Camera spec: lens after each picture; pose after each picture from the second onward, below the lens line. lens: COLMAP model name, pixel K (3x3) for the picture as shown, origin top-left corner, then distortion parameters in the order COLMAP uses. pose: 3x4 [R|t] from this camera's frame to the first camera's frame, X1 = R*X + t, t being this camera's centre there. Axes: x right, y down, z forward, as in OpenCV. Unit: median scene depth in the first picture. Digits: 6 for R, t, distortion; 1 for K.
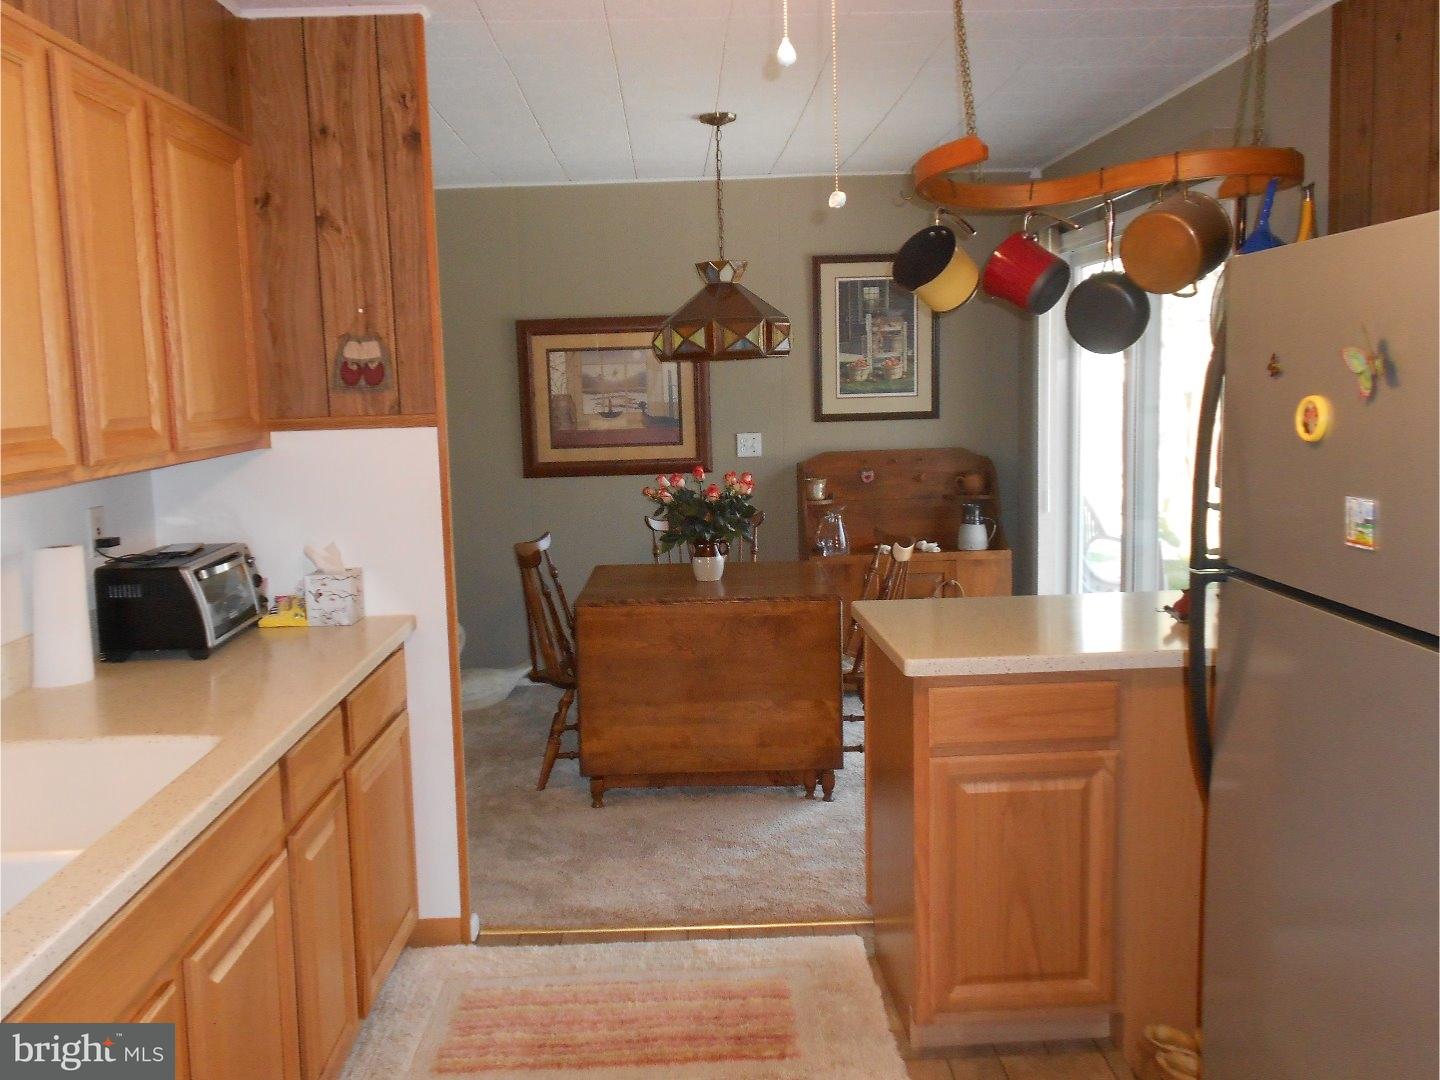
lens RADIAL K [[1230.5, 0, 734.6], [0, 1230.5, 526.1], [0, 0, 1]] dist [-0.002884, -0.045210]
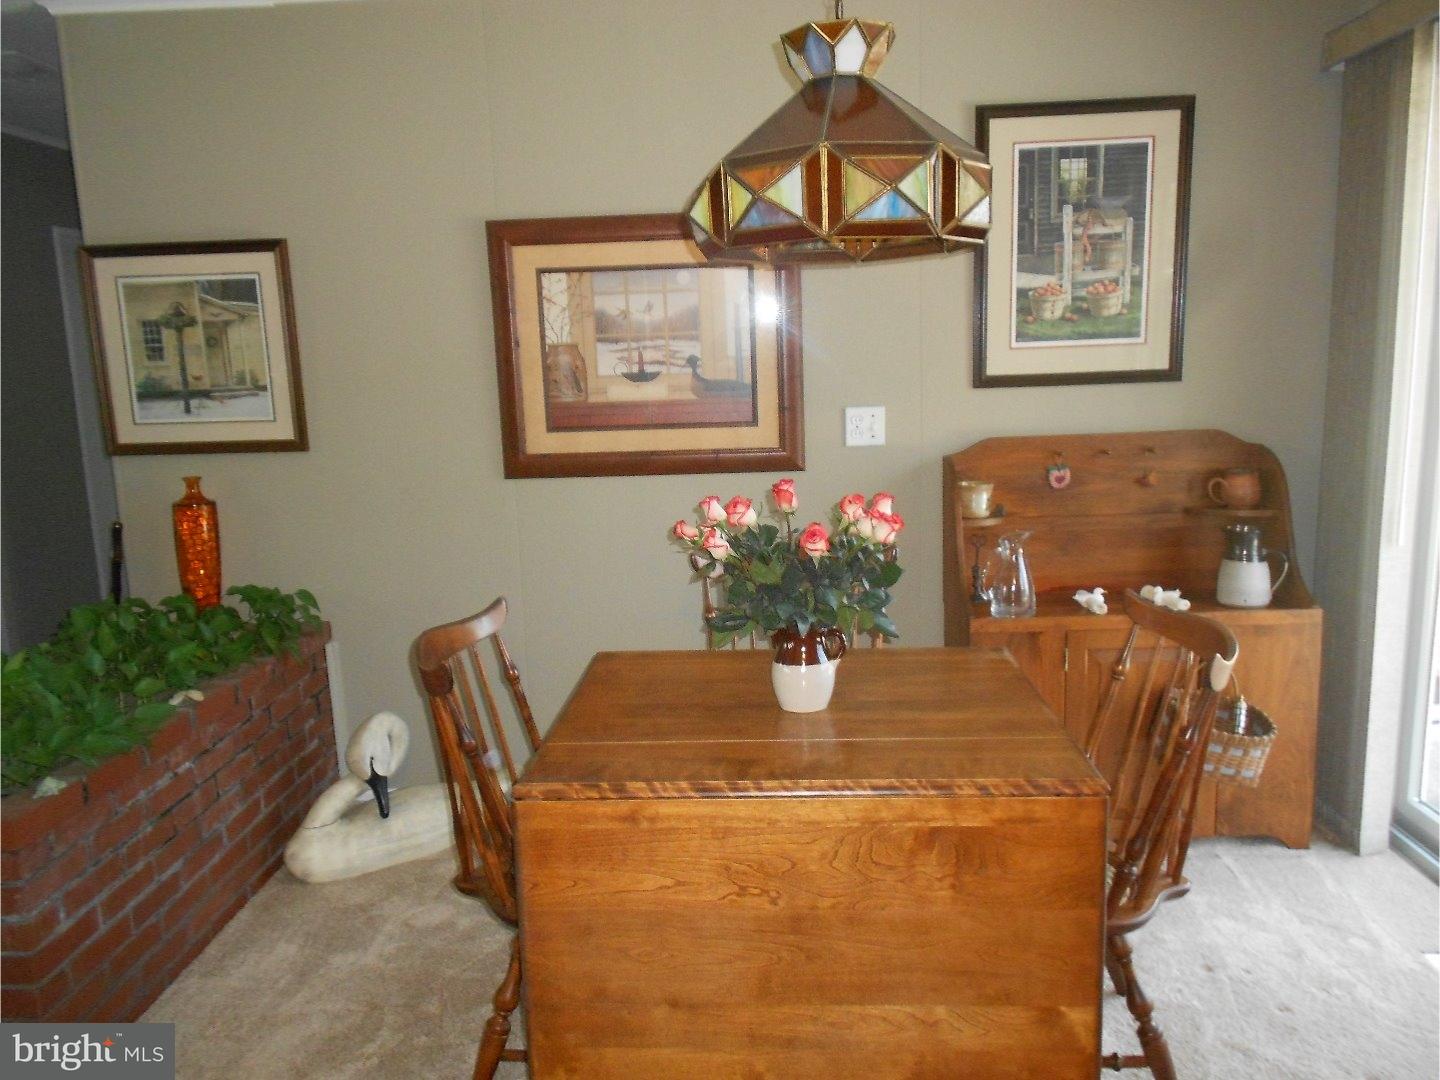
lens RADIAL K [[1161.3, 0, 726.9], [0, 1161.3, 551.8], [0, 0, 1]] dist [0.013574, -0.030646]
pose [[0.997262, 0.008079, -0.073503, -0.014329], [-0.003858, 0.998344, 0.057395, -0.036624], [0.073845, -0.056954, 0.995642, 0.420826]]
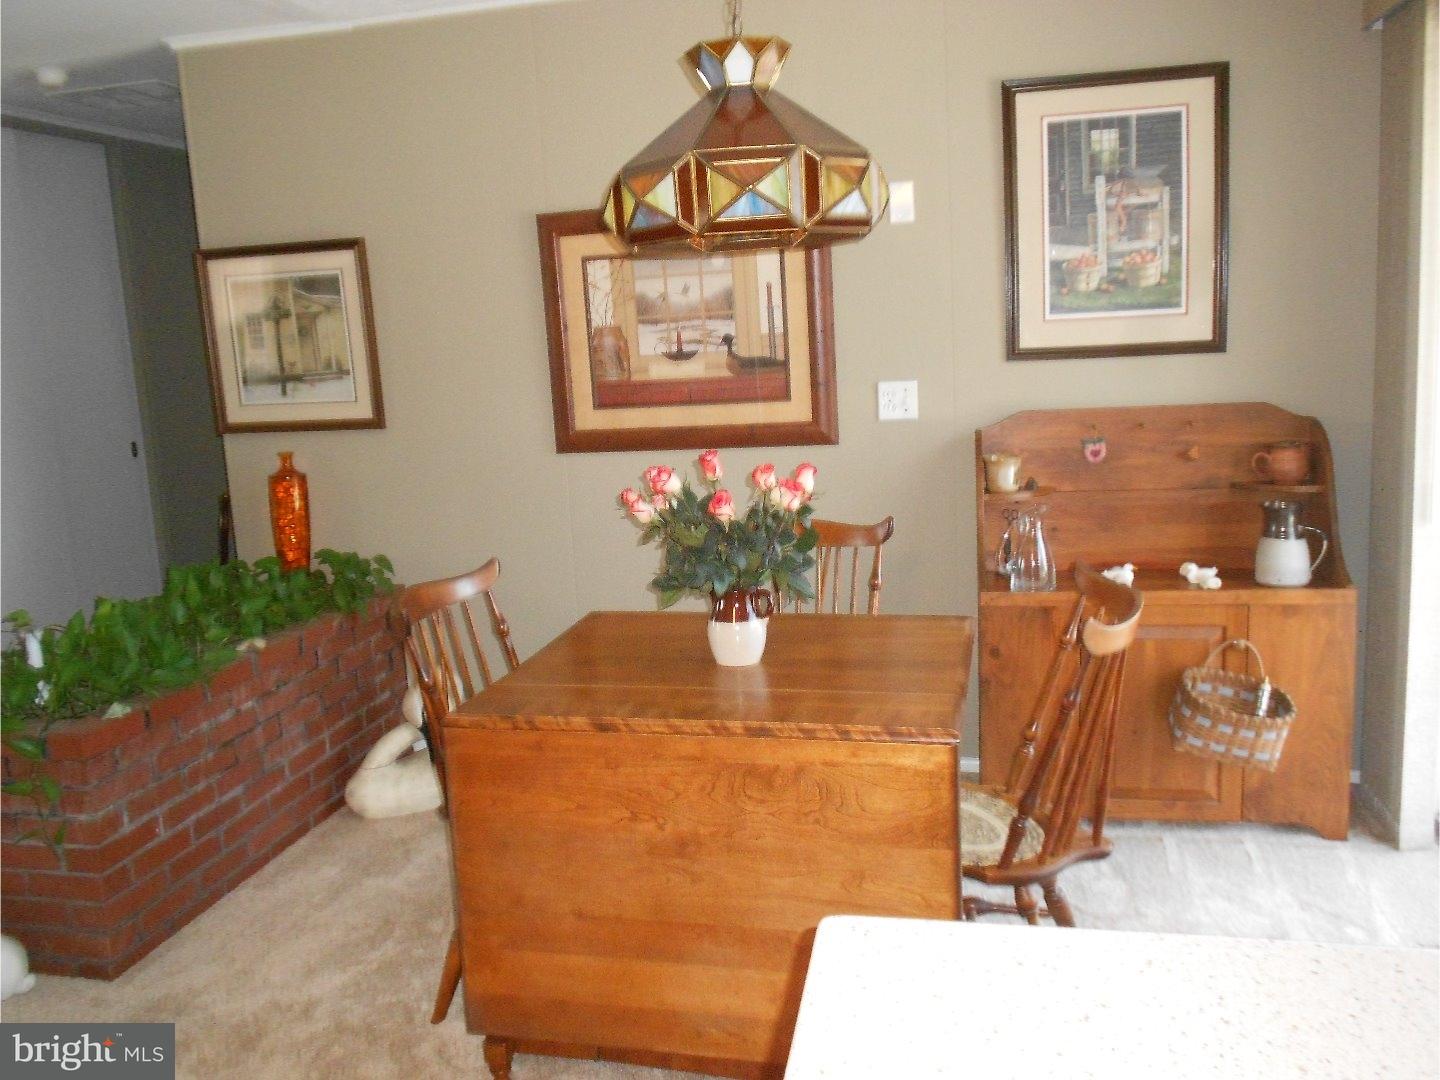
lens RADIAL K [[1230.5, 0, 700.5], [0, 1230.5, 513.3], [0, 0, 1]] dist [-0.002884, -0.045210]
pose [[0.964608, 0.014621, -0.263282, 0.082268], [-0.004363, 0.999210, 0.039504, -0.033635], [0.263652, -0.036957, 0.963910, 0.379469]]
